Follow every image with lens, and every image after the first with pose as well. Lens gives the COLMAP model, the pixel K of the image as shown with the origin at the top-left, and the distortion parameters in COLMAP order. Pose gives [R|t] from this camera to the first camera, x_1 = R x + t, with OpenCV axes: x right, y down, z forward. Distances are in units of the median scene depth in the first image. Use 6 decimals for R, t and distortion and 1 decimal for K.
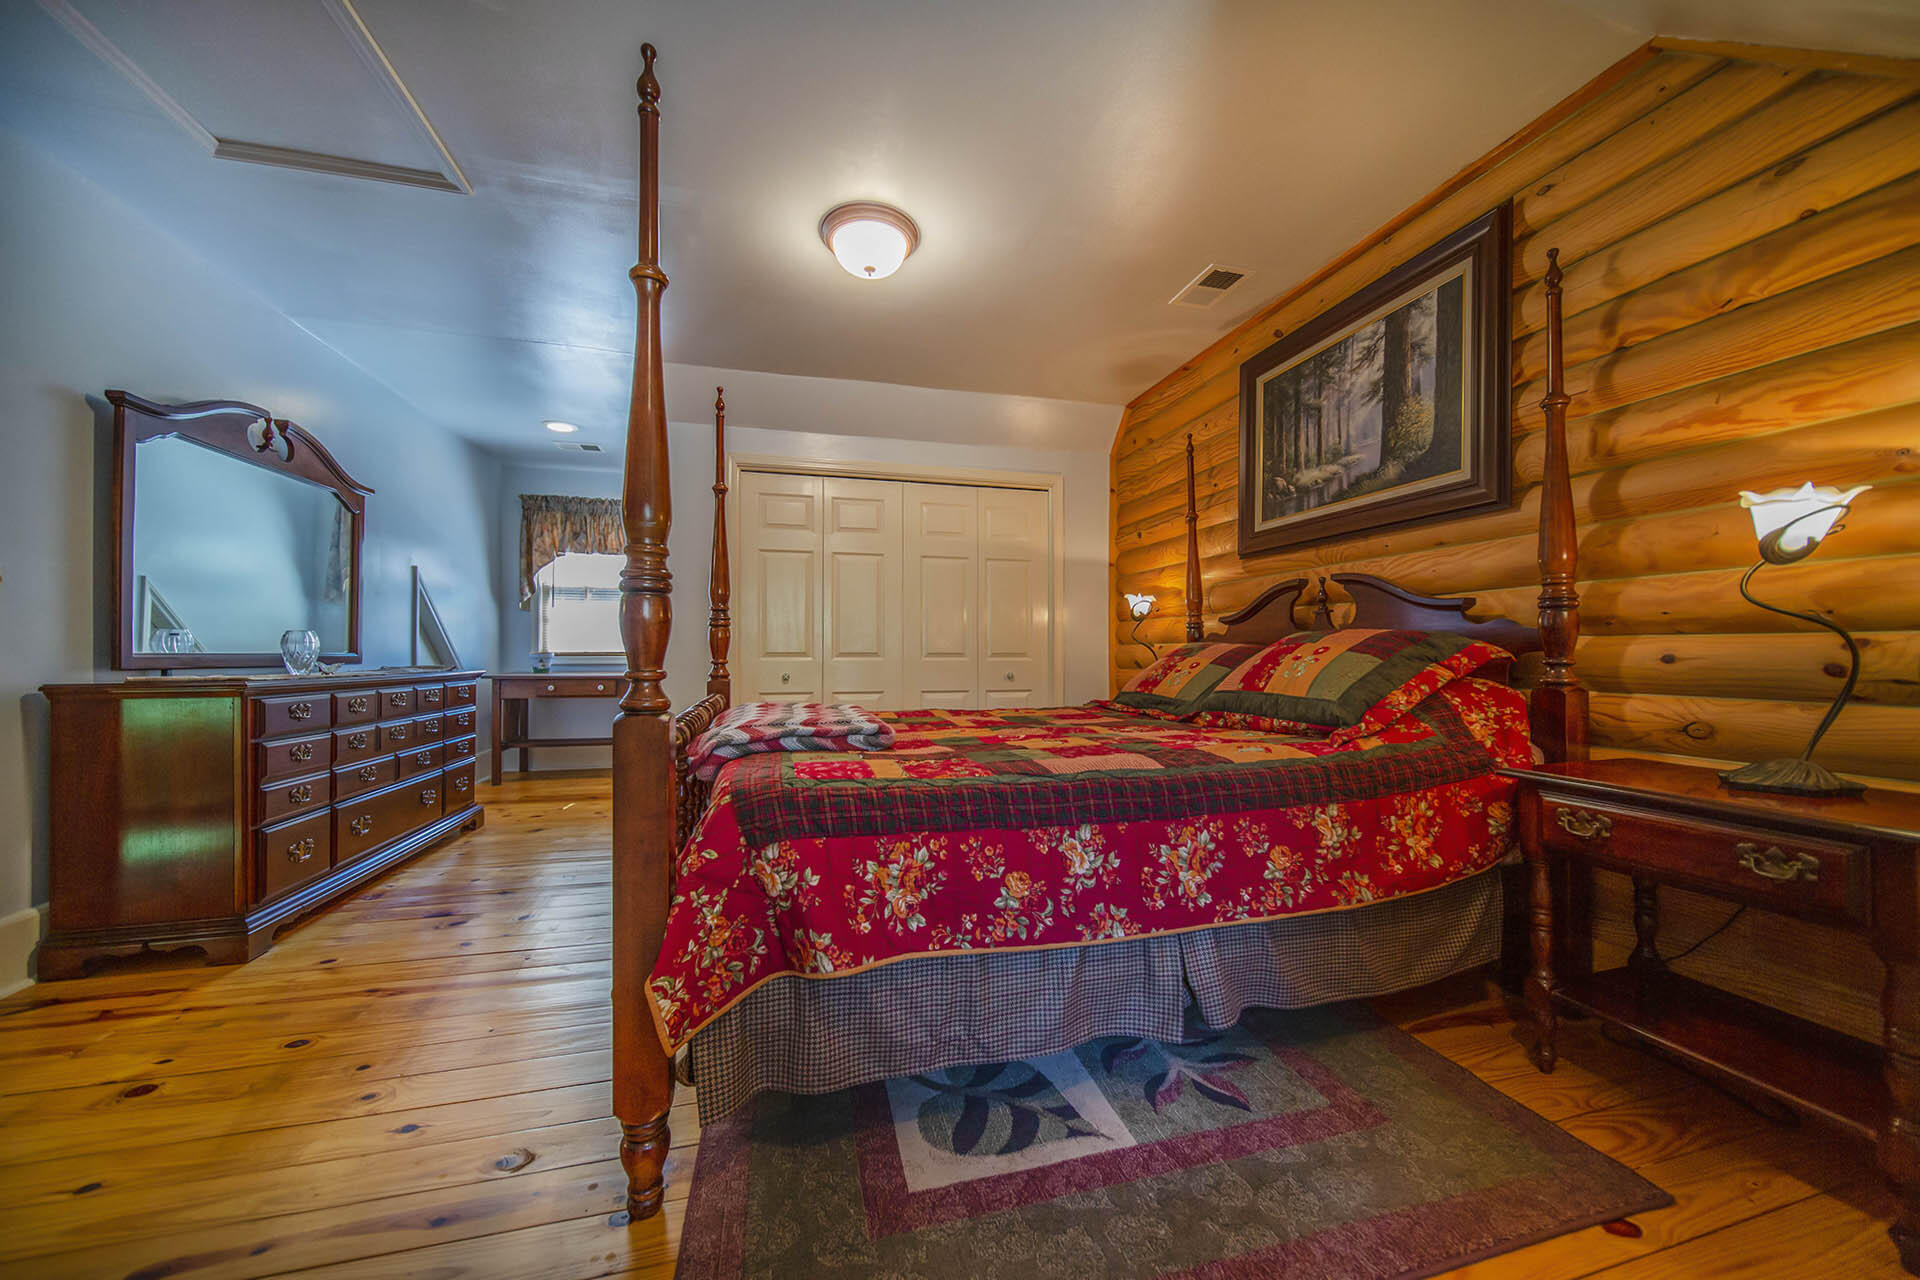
lens RADIAL K [[681.4, 0, 956.6], [0, 681.4, 641.0], [0, 0, 1]] dist [-0.000398, -0.000339]
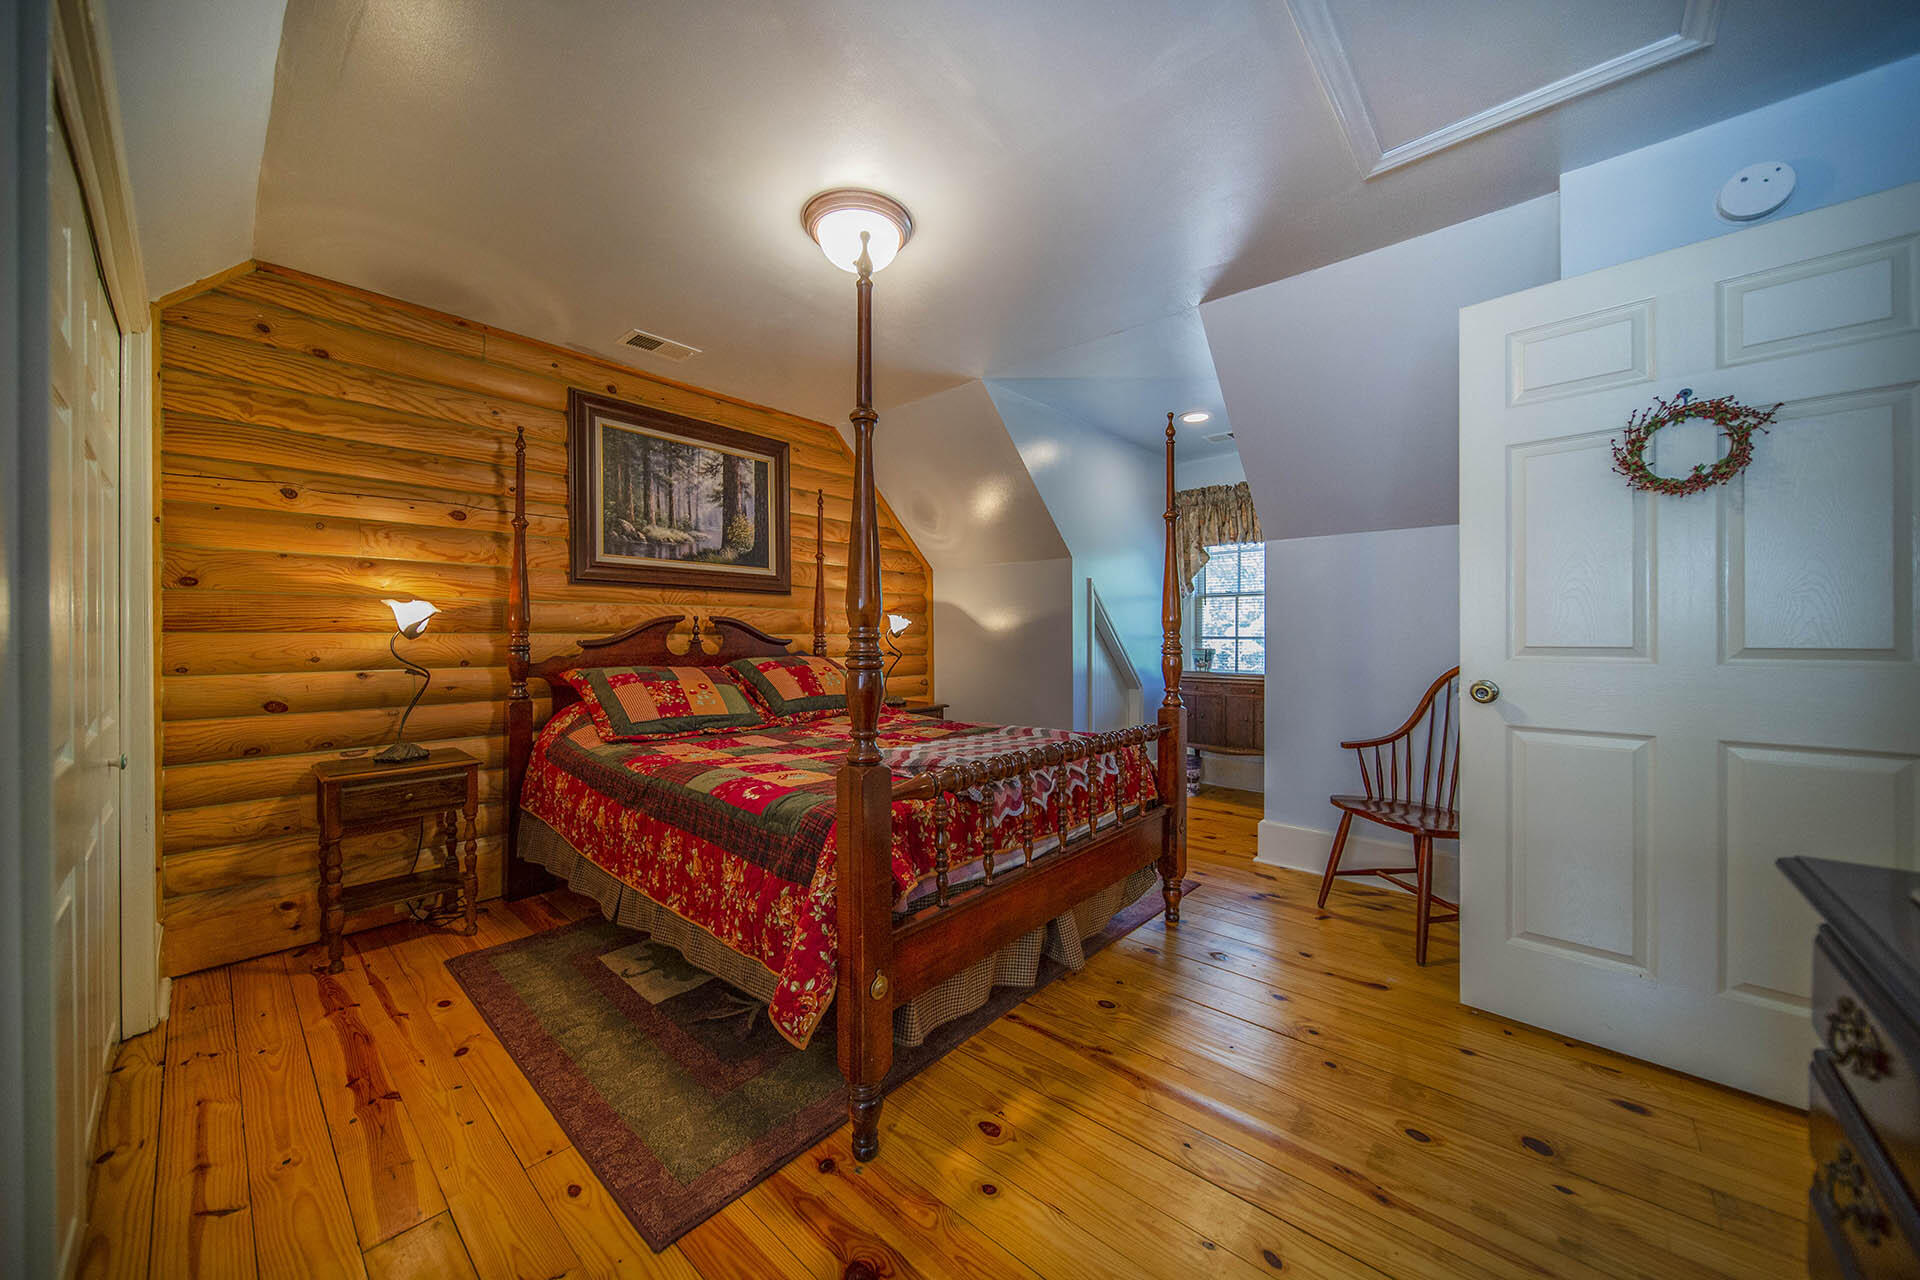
lens RADIAL K [[667.0, 0, 966.0], [0, 667.0, 636.1], [0, 0, 1]] dist [-0.000221, -0.000447]
pose [[-0.560512, 0.002193, 0.828143, -0.927249], [-0.012148, 0.999867, -0.010870, -0.047647], [-0.828057, -0.016153, -0.560411, 1.367190]]
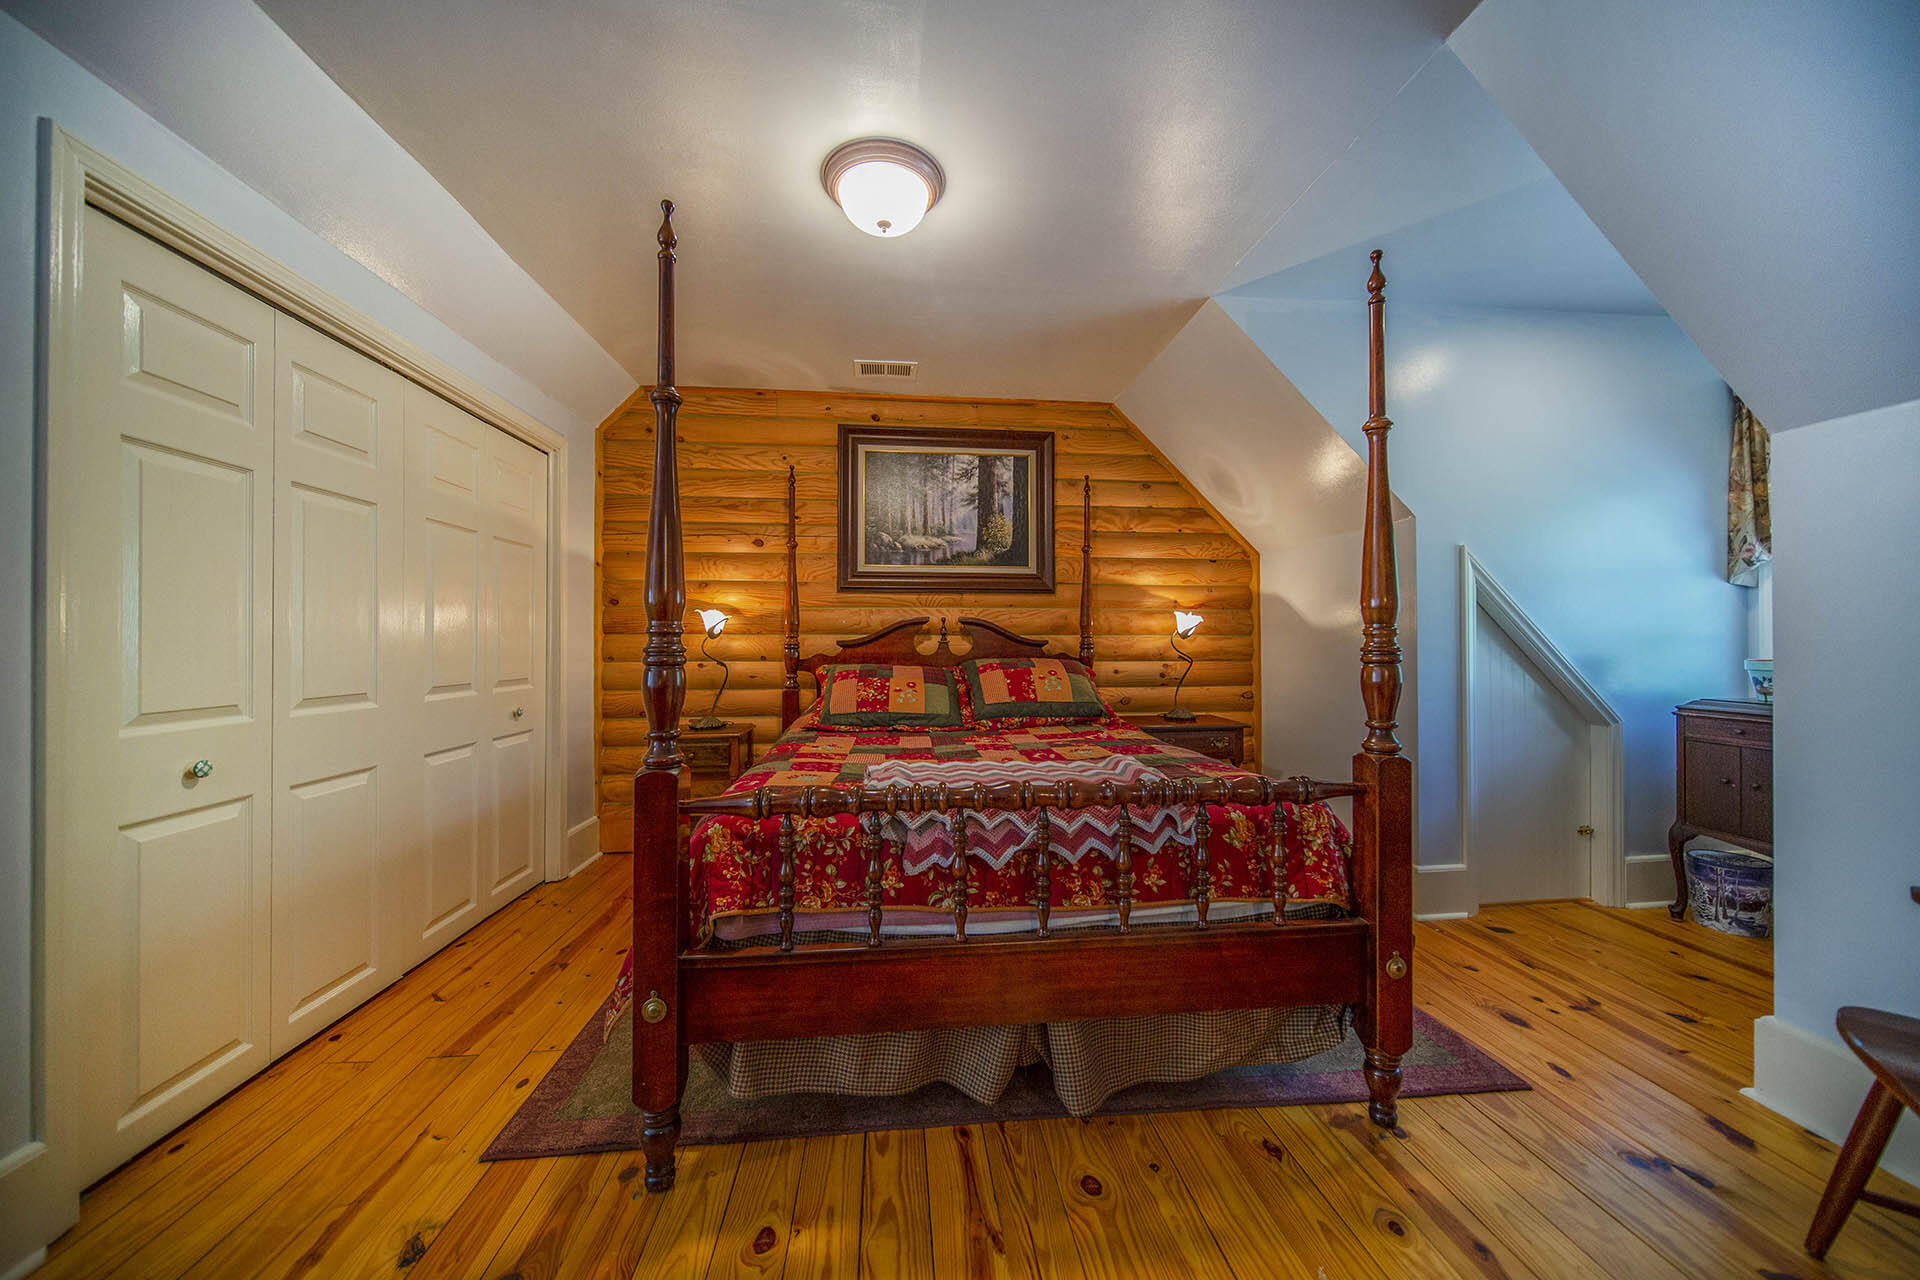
lens RADIAL K [[684.4, 0, 974.8], [0, 684.4, 636.4], [0, 0, 1]] dist [-0.001944, -0.000100]
pose [[0.143174, 0.009028, 0.989656, -0.913345], [-0.016389, 0.999843, -0.006750, -0.048156], [-0.989562, -0.015253, 0.143300, 0.765786]]
